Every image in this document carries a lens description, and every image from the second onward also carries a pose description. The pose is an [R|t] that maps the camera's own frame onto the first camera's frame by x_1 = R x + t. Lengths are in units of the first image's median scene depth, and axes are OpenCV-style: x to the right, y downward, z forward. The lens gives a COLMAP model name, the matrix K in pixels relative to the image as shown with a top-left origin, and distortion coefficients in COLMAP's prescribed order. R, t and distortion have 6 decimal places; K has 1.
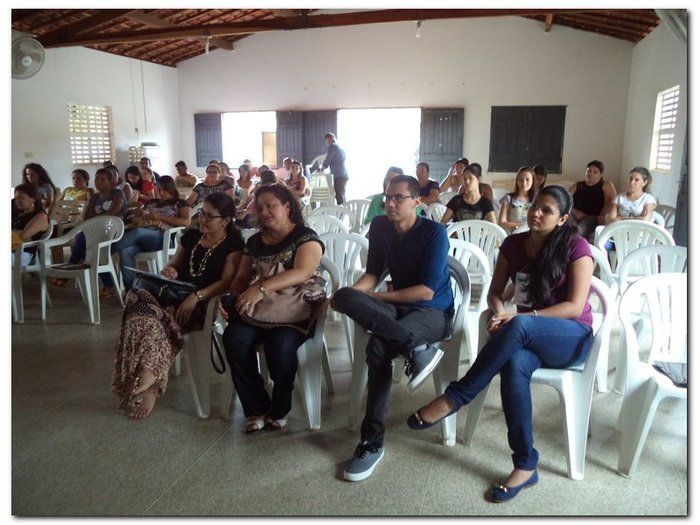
lens RADIAL K [[535.6, 0, 351.1], [0, 535.6, 252.3], [0, 0, 1]] dist [-0.024564, -0.001693]
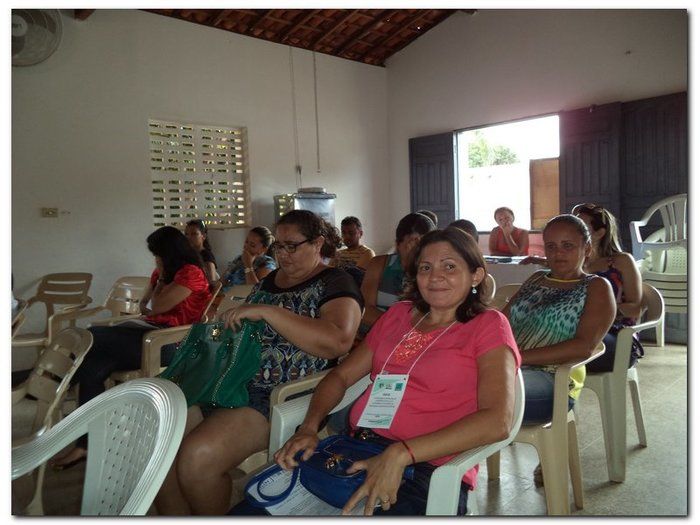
lens RADIAL K [[546.4, 0, 351.8], [0, 546.4, 251.7], [0, 0, 1]] dist [-0.004709, -0.002815]
pose [[0.861862, -0.003030, -0.507134, -0.059572], [-0.063905, 0.991362, -0.114529, -0.081707], [0.503100, 0.131117, 0.854224, 0.565549]]
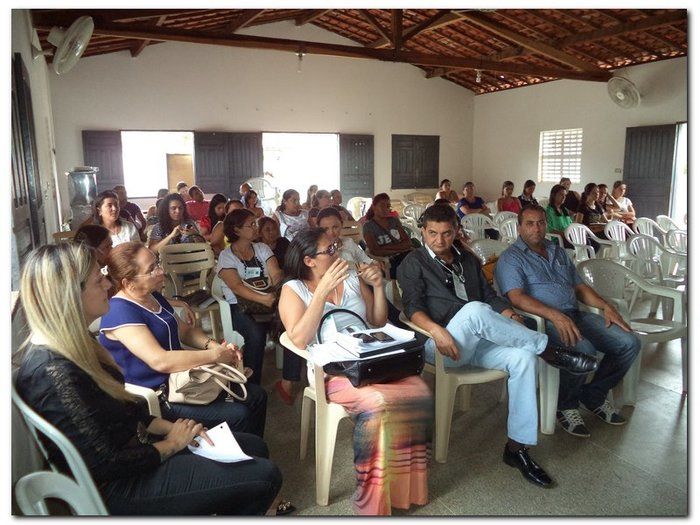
lens RADIAL K [[546.4, 0, 351.8], [0, 546.4, 251.7], [0, 0, 1]] dist [-0.004709, -0.002815]
pose [[0.715338, -0.115556, 0.689157, -0.672771], [0.148022, 0.988909, 0.012173, -0.042288], [-0.682921, 0.093303, 0.724509, 0.199267]]
